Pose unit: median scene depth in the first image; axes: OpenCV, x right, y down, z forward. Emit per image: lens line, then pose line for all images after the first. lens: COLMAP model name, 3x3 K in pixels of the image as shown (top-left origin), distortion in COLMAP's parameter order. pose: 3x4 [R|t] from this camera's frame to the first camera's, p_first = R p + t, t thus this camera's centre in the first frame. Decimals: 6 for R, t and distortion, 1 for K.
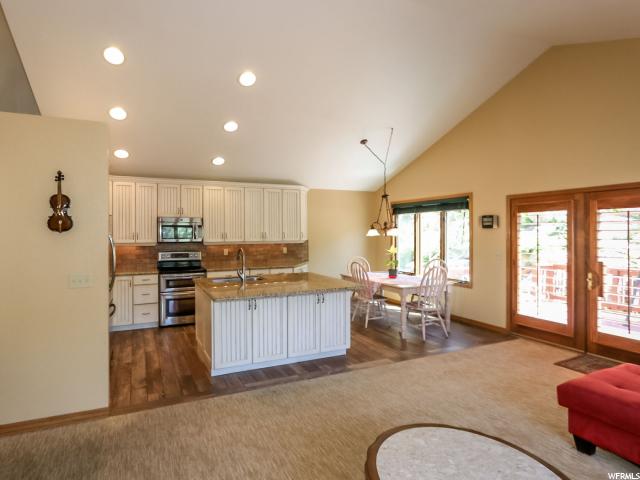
lens RADIAL K [[348.5, 0, 259.4], [0, 348.5, 230.2], [0, 0, 1]] dist [-0.008414, -0.000708]
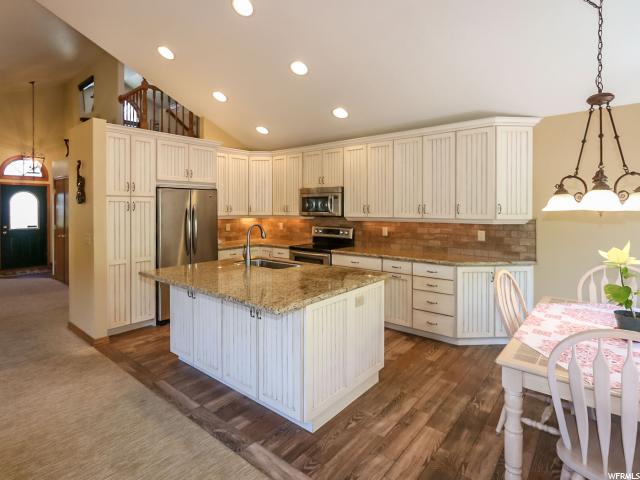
lens RADIAL K [[348.5, 0, 307.1], [0, 348.5, 210.0], [0, 0, 1]] dist [-0.008414, -0.000708]
pose [[0.447727, 0.007718, -0.894137, 0.541818], [0.003418, 0.999941, 0.010343, 0.010178], [0.894164, -0.007687, 0.447674, 0.577704]]
